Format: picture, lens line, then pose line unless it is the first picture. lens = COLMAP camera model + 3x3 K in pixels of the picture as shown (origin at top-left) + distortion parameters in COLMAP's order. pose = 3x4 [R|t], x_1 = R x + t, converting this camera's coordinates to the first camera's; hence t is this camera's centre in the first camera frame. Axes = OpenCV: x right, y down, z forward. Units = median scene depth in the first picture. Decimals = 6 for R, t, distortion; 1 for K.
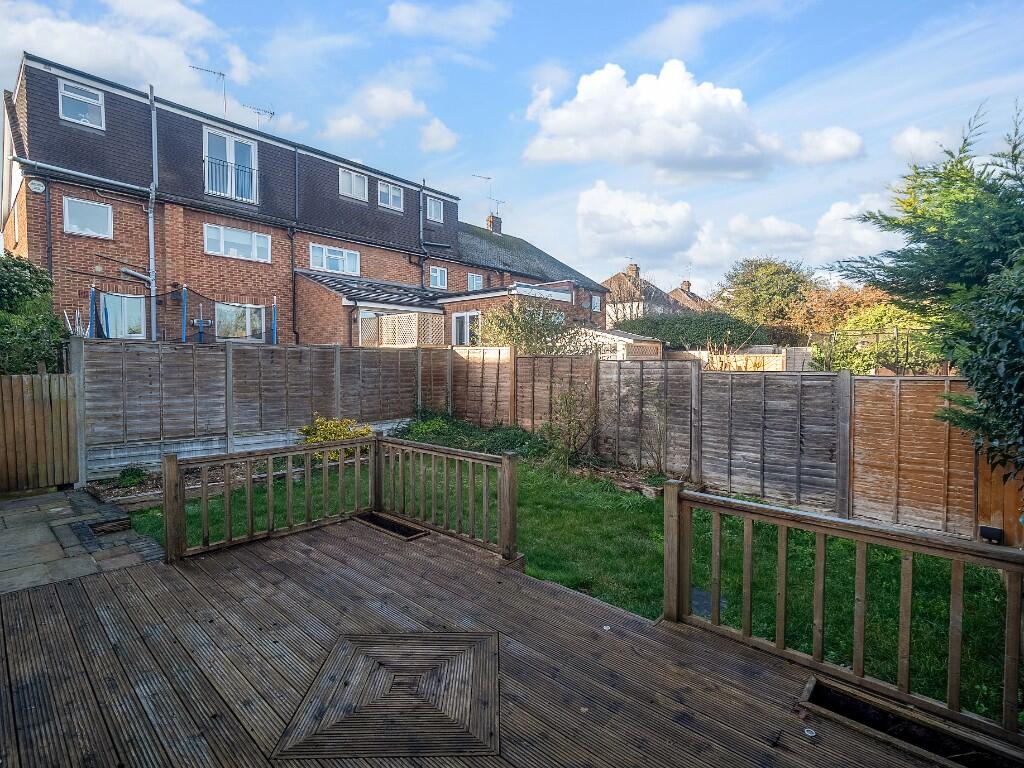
lens RADIAL K [[500.2, 0, 508.3], [0, 500.2, 385.9], [0, 0, 1]] dist [0.012710, -0.008529]
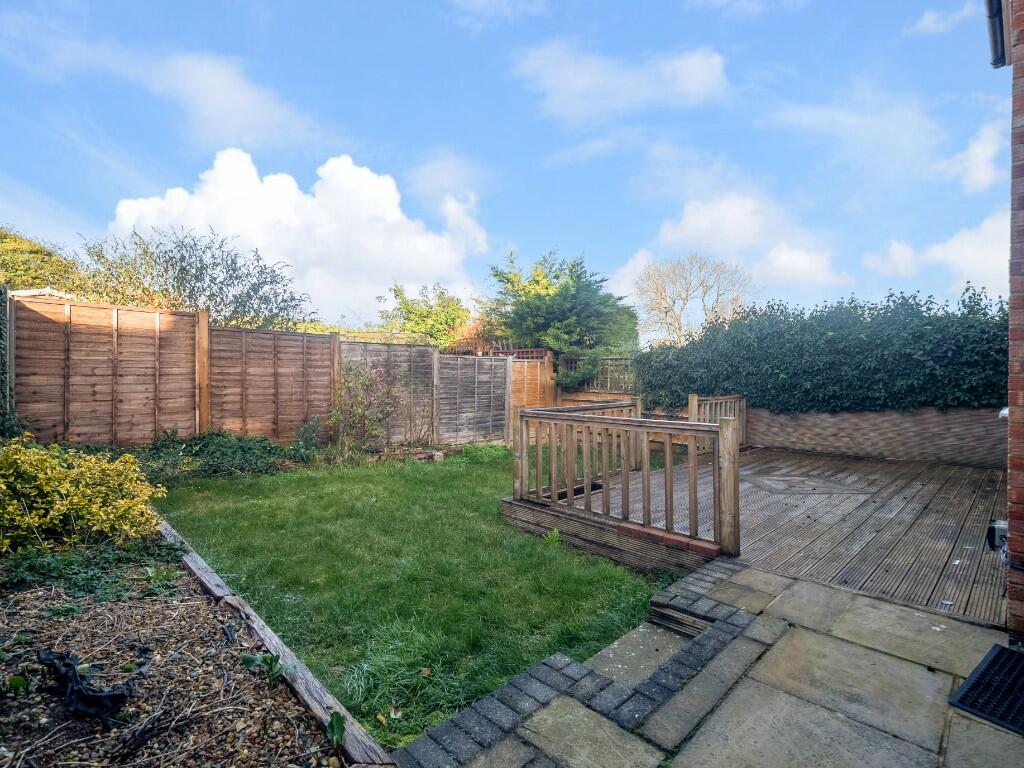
lens RADIAL K [[500.2, 0, 508.9], [0, 500.2, 379.3], [0, 0, 1]] dist [0.012710, -0.008529]
pose [[0.052195, -0.007524, 0.998609, -1.352793], [0.039371, 0.999210, 0.005471, 0.049698], [-0.997861, 0.039030, 0.052450, 1.187750]]
